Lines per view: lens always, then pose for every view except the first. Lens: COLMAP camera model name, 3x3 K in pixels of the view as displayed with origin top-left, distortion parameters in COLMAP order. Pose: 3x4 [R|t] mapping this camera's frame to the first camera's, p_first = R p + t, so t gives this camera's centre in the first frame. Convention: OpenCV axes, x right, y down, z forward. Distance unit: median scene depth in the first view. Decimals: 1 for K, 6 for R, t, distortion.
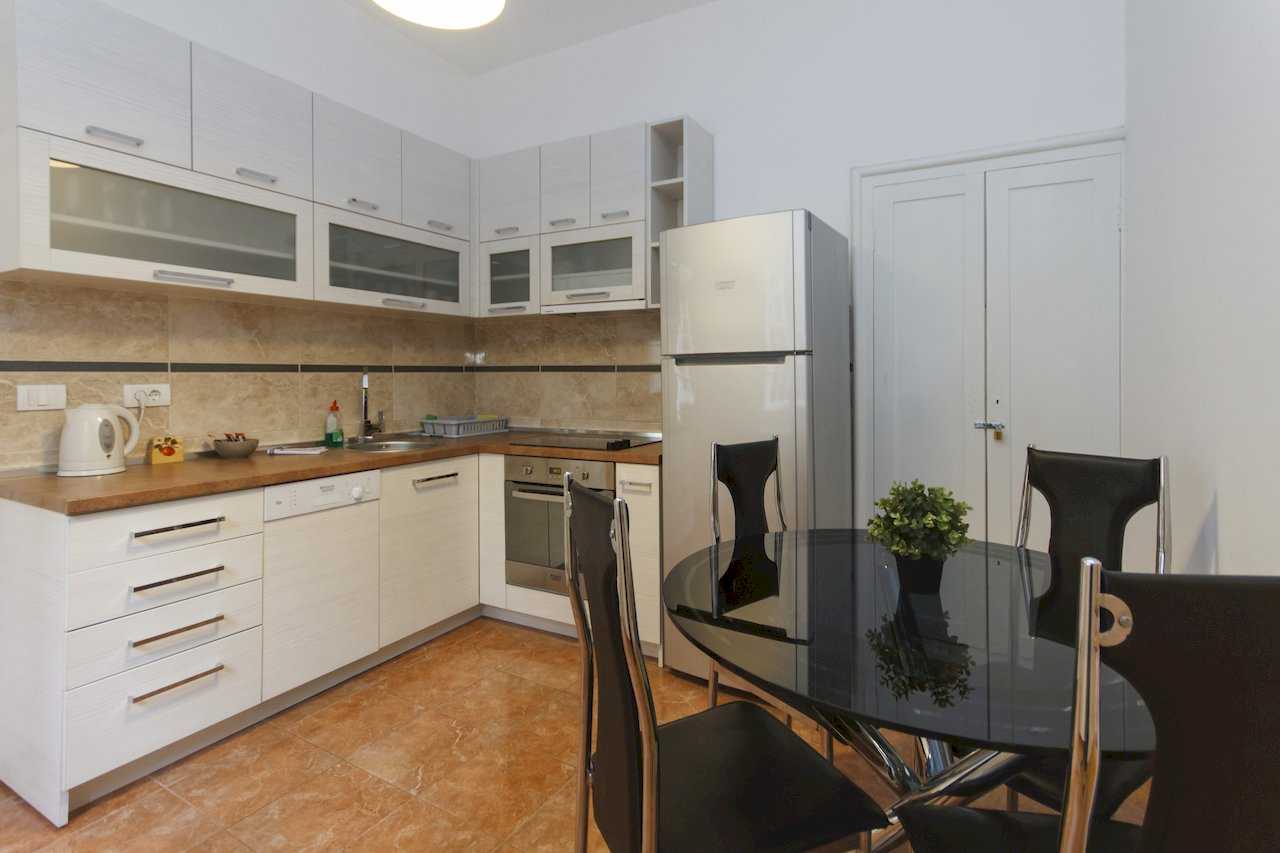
lens RADIAL K [[620.1, 0, 643.3], [0, 620.1, 372.6], [0, 0, 1]] dist [0.008944, -0.000520]
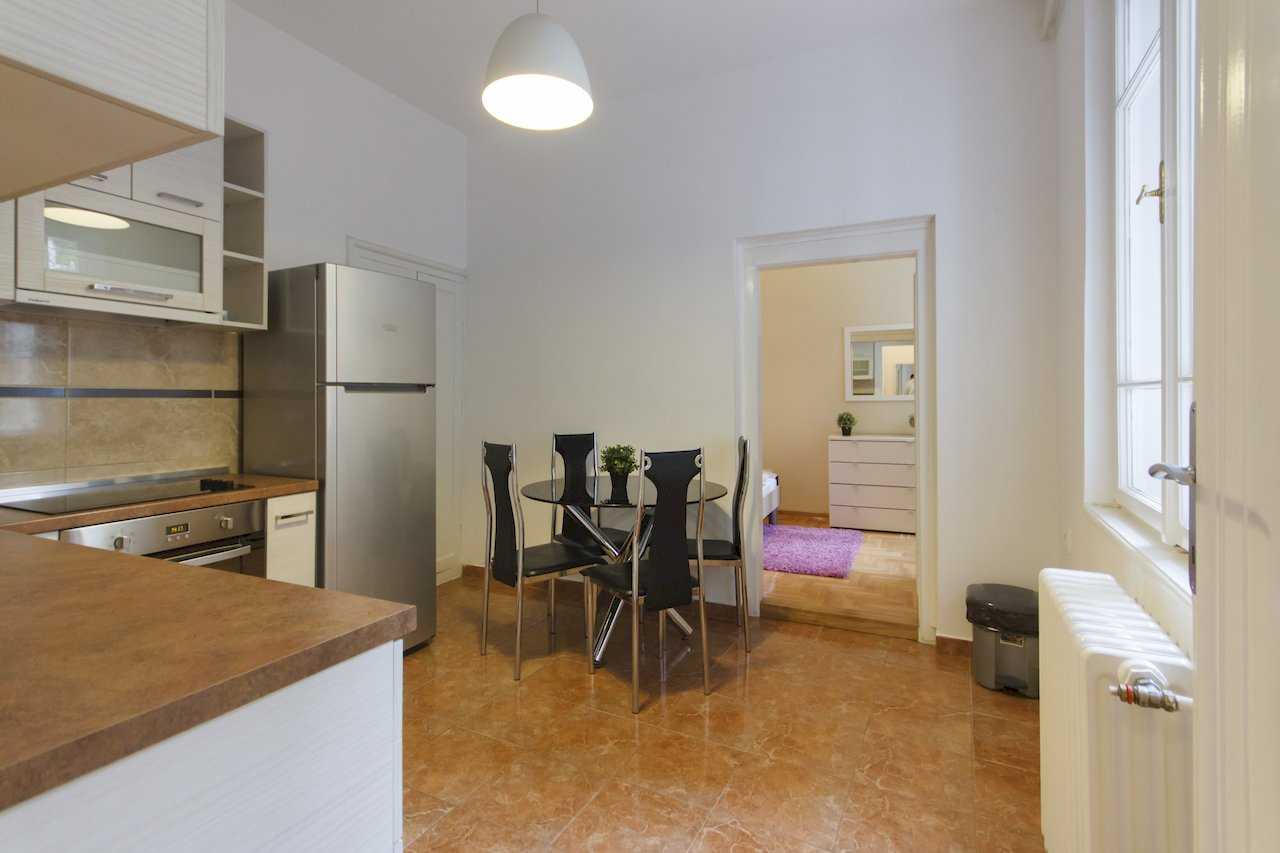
lens RADIAL K [[620.1, 0, 618.6], [0, 620.1, 396.0], [0, 0, 1]] dist [0.008944, -0.000520]
pose [[-0.044022, 0.009085, 0.998989, -0.970613], [-0.003509, 0.999951, -0.009249, 0.002085], [-0.999024, -0.003912, -0.043988, 0.531777]]
